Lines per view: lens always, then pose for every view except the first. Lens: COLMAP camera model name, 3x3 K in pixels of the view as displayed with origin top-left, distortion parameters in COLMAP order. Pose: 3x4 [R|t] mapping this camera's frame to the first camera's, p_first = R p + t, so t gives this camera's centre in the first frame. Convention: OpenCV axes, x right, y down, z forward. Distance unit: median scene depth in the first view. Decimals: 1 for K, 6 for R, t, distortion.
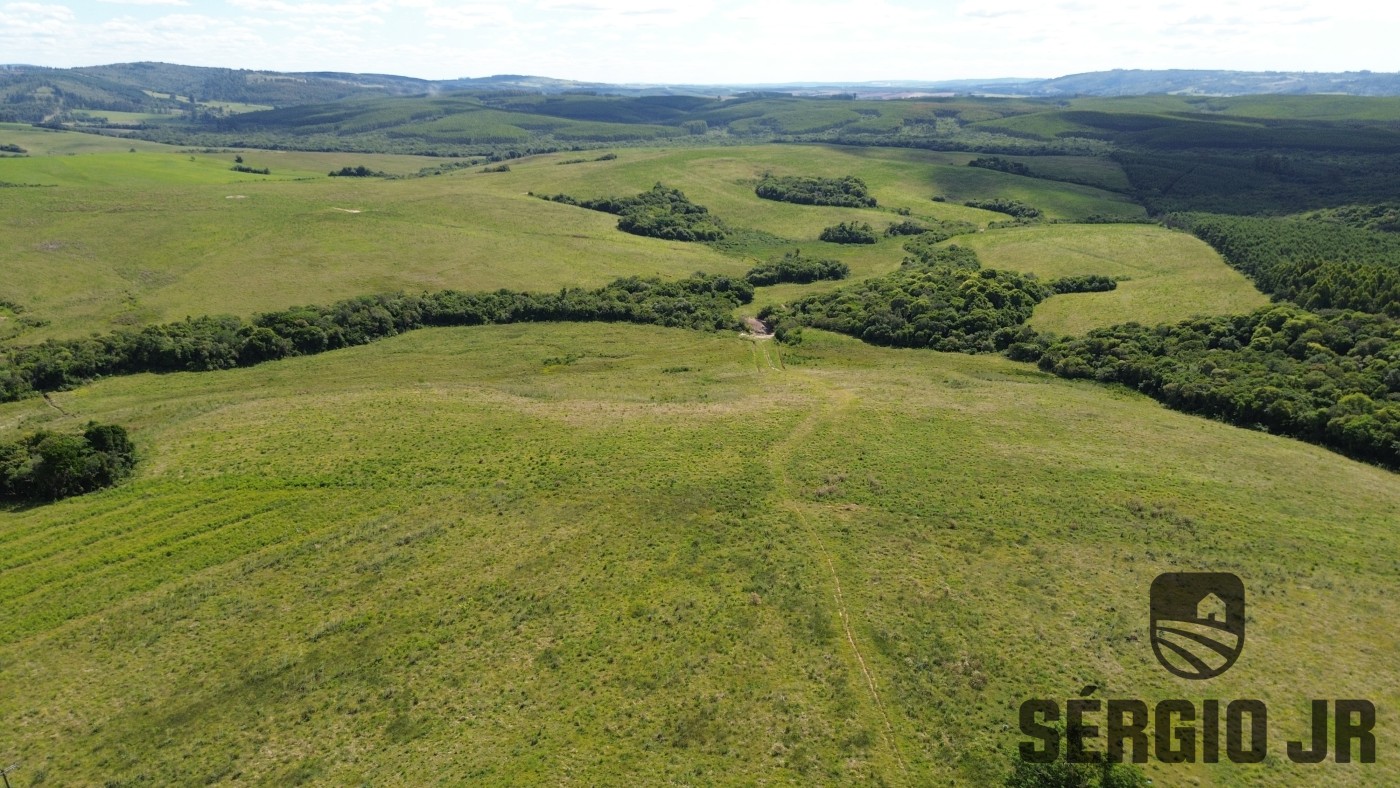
lens RADIAL K [[988.2, 0, 704.2], [0, 988.2, 396.3], [0, 0, 1]] dist [0.067221, -0.070943]
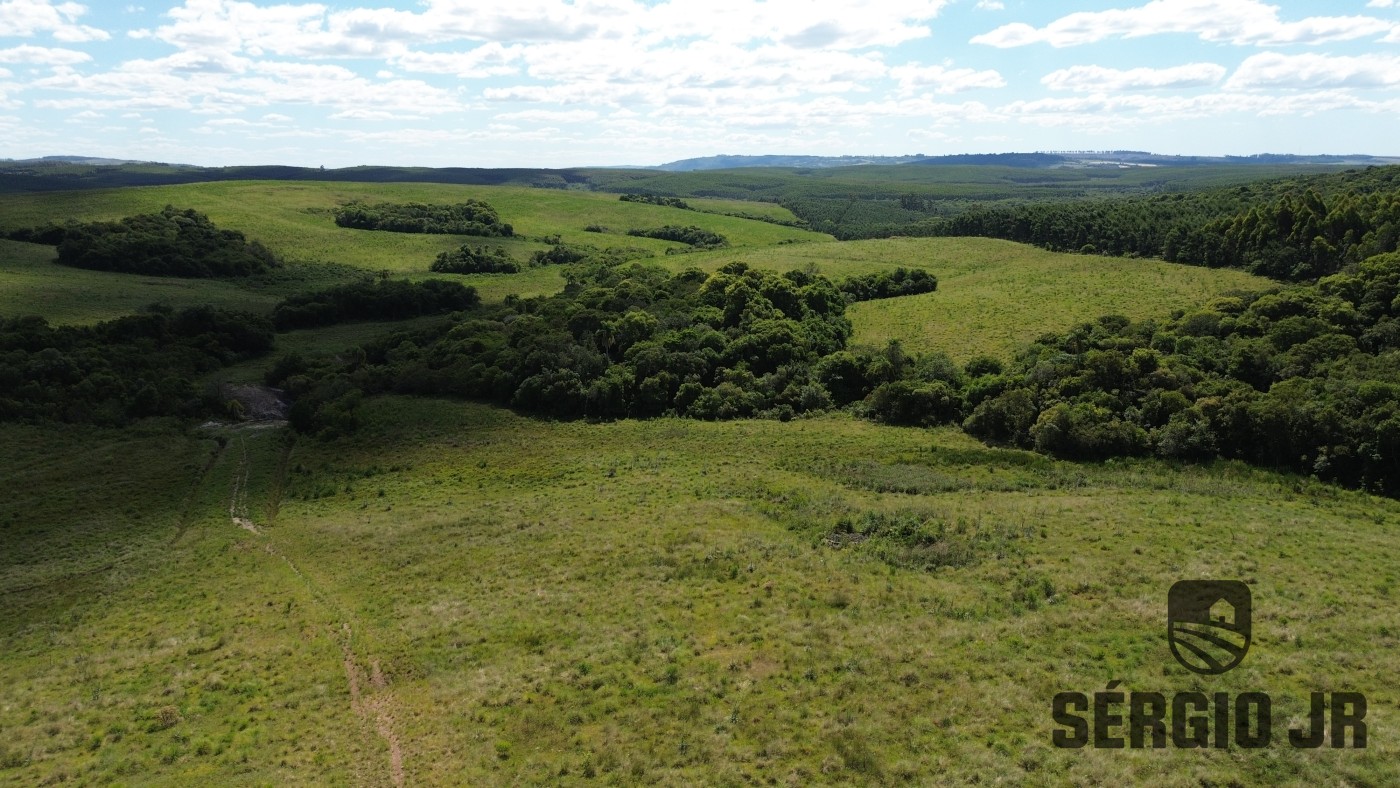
lens RADIAL K [[988.2, 0, 708.2], [0, 988.2, 378.9], [0, 0, 1]] dist [0.067221, -0.070943]
pose [[0.934113, -0.077387, 0.348488, 0.047391], [0.111684, 0.990567, -0.079397, -0.014344], [-0.339056, 0.113087, 0.933944, 0.296962]]
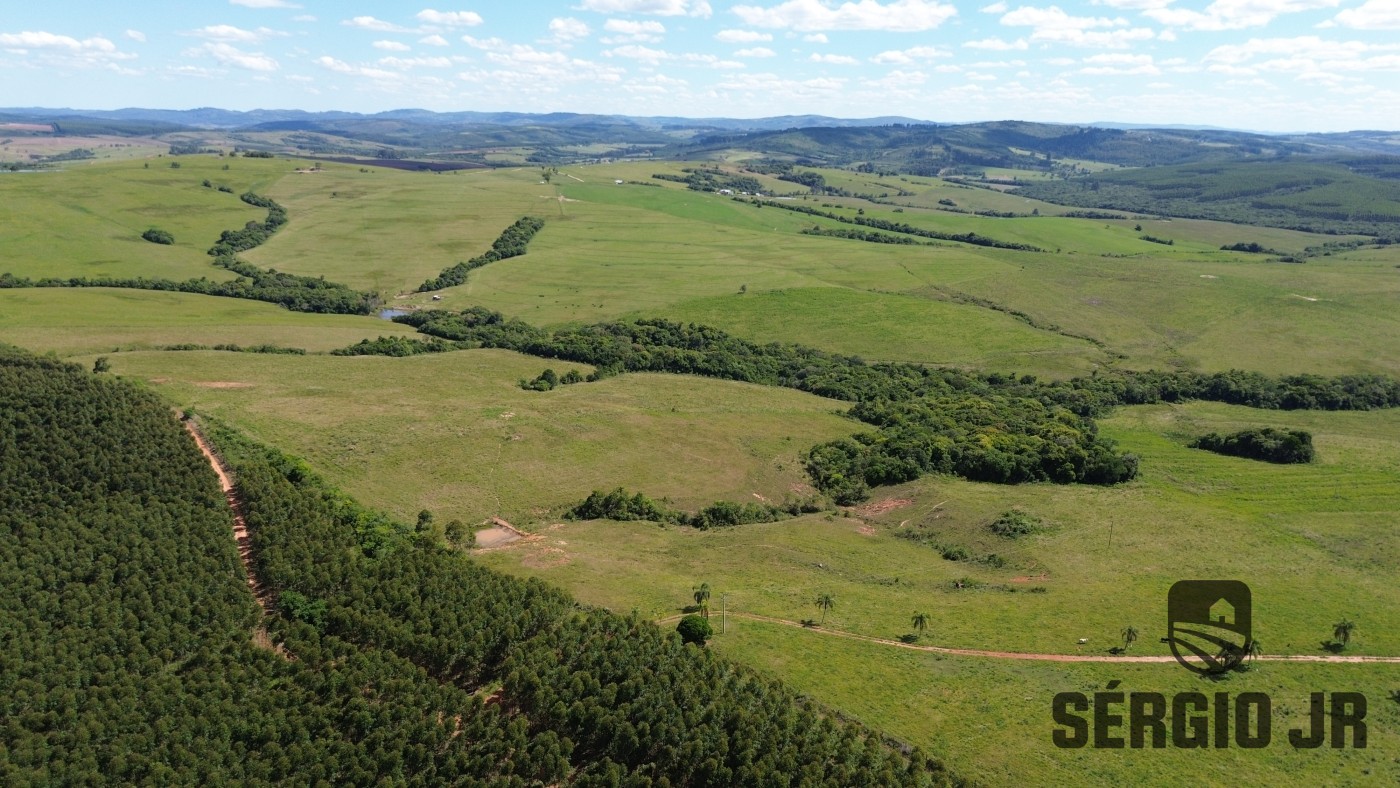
lens RADIAL K [[988.2, 0, 701.8], [0, 988.2, 399.1], [0, 0, 1]] dist [0.067221, -0.070943]
pose [[0.732553, 0.195964, -0.651893, -0.055348], [-0.222641, 0.973970, 0.042593, 0.038342], [0.643271, 0.113937, 0.757114, -0.317528]]
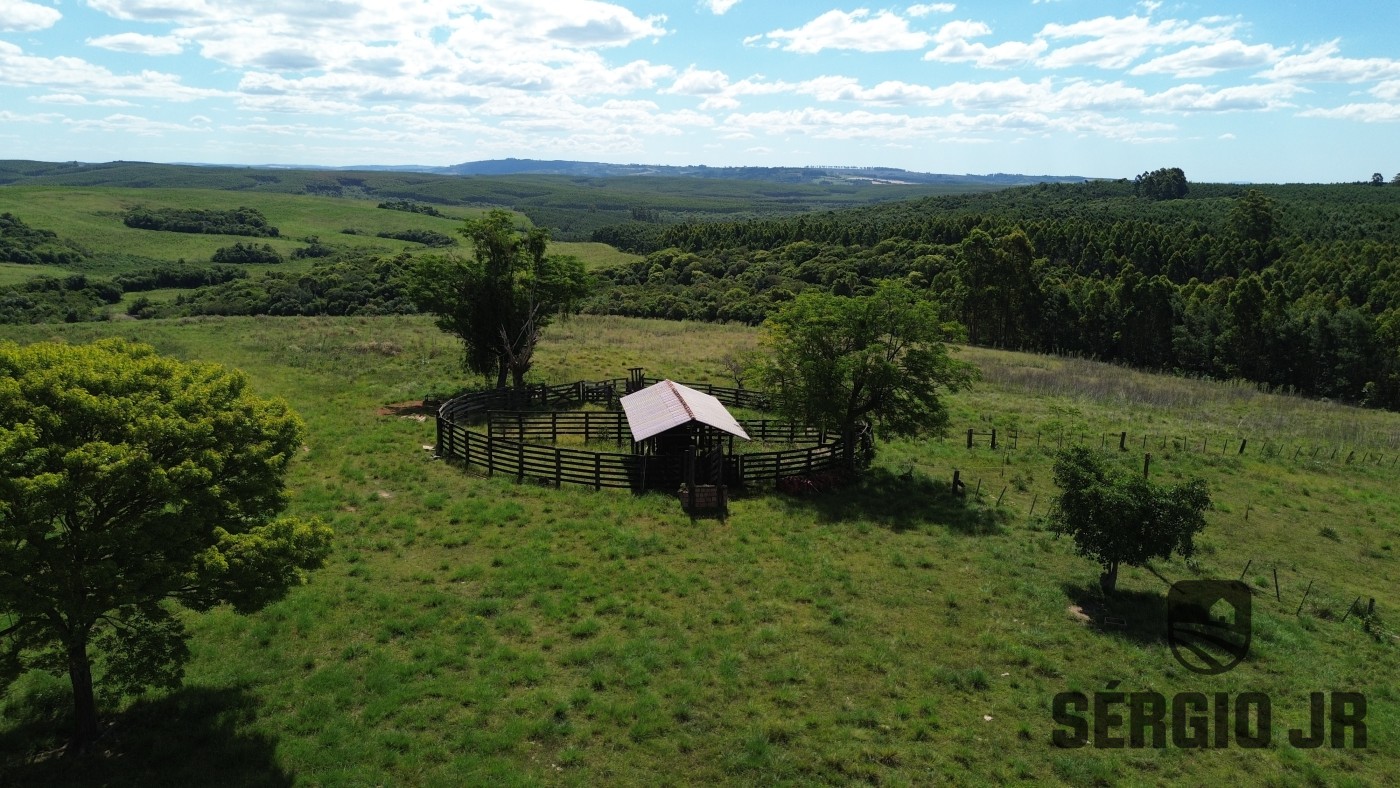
lens RADIAL K [[988.2, 0, 706.4], [0, 988.2, 375.1], [0, 0, 1]] dist [0.067221, -0.070943]
pose [[0.845210, -0.087498, 0.527223, 0.009259], [0.141347, 0.987977, -0.062635, 0.052142], [-0.515403, 0.127461, 0.847416, 0.028235]]
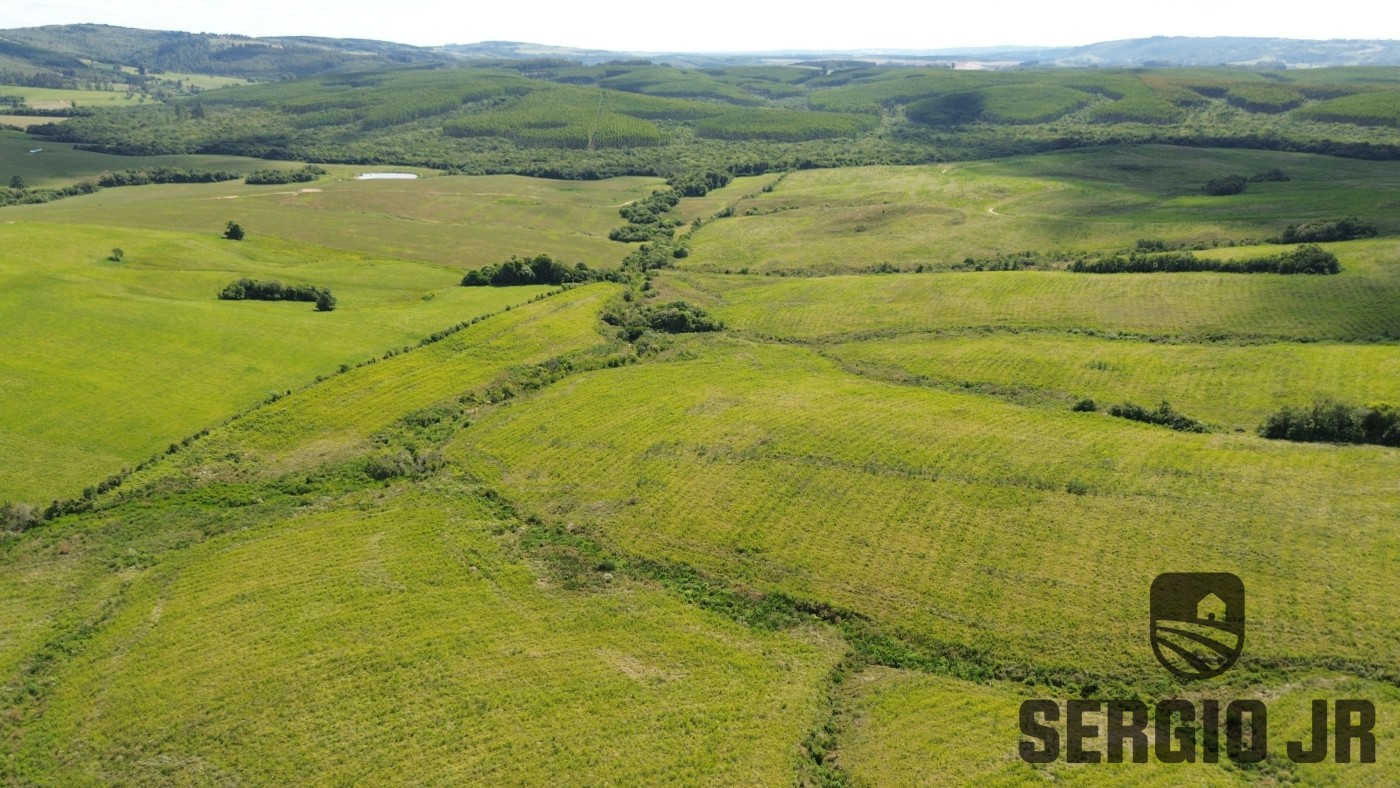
lens RADIAL K [[988.2, 0, 704.9], [0, 988.2, 391.8], [0, 0, 1]] dist [0.067221, -0.070943]
pose [[0.999527, -0.008093, 0.029659, -0.443101], [0.007343, 0.999653, 0.025313, -0.283177], [-0.029854, -0.025084, 0.999239, 0.905564]]
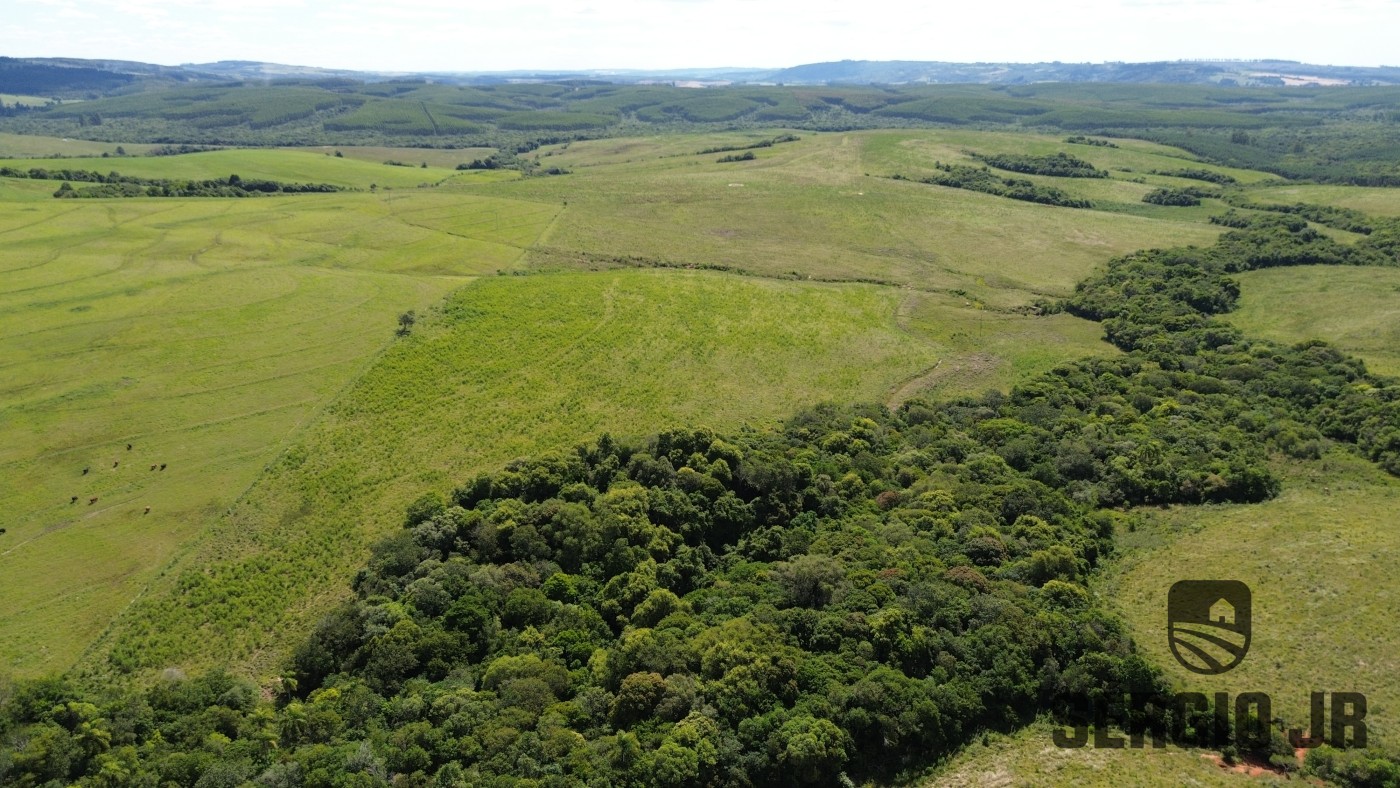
lens RADIAL K [[988.2, 0, 705.1], [0, 988.2, 393.1], [0, 0, 1]] dist [0.067221, -0.070943]
pose [[0.960078, -0.085997, 0.266184, -0.640810], [0.083891, 0.996288, 0.019293, -0.001383], [-0.266855, 0.003807, 0.963729, -0.004164]]
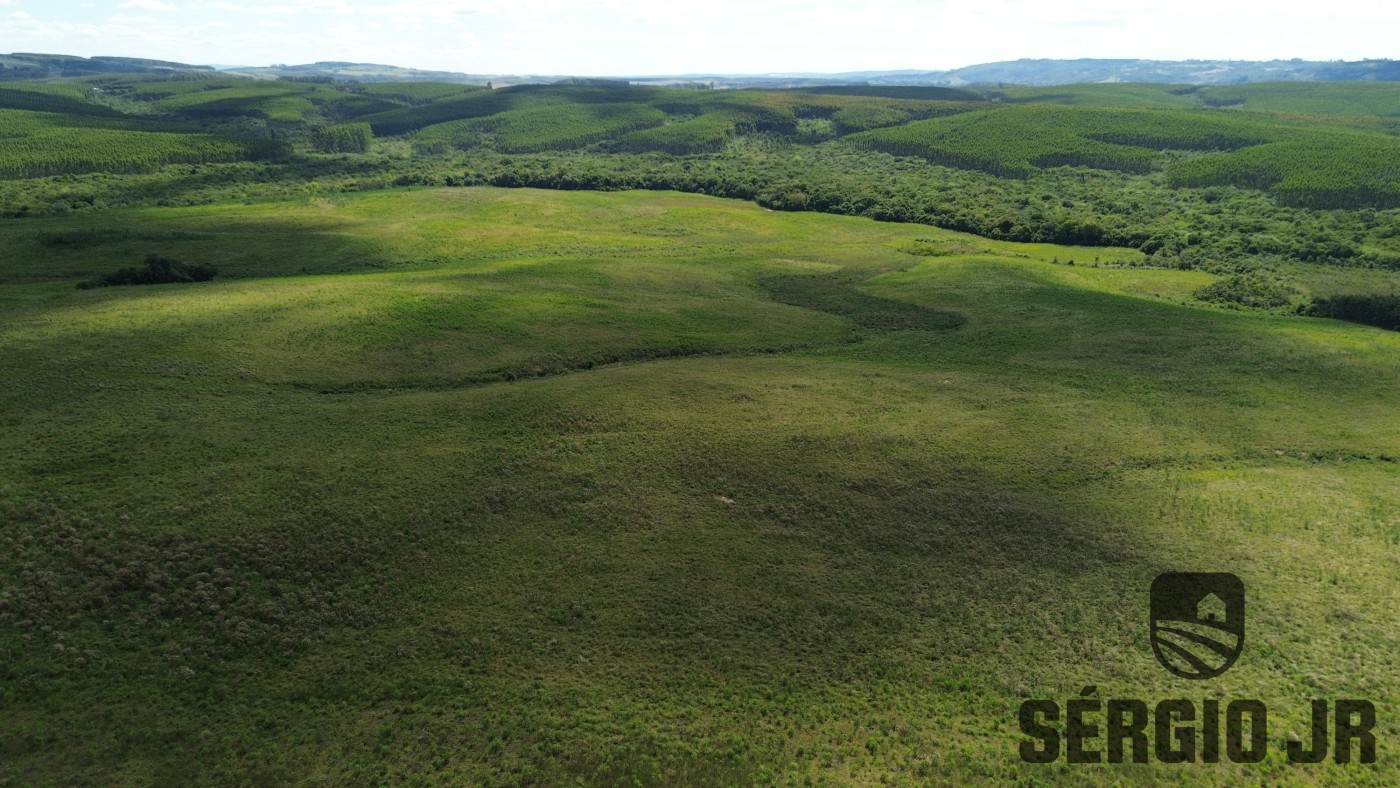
lens RADIAL K [[988.2, 0, 708.5], [0, 988.2, 392.0], [0, 0, 1]] dist [0.067221, -0.070943]
pose [[0.995482, -0.028481, 0.090579, 0.398475], [0.028248, 0.999594, 0.003844, -0.404353], [-0.090652, -0.001268, 0.995882, 1.390292]]
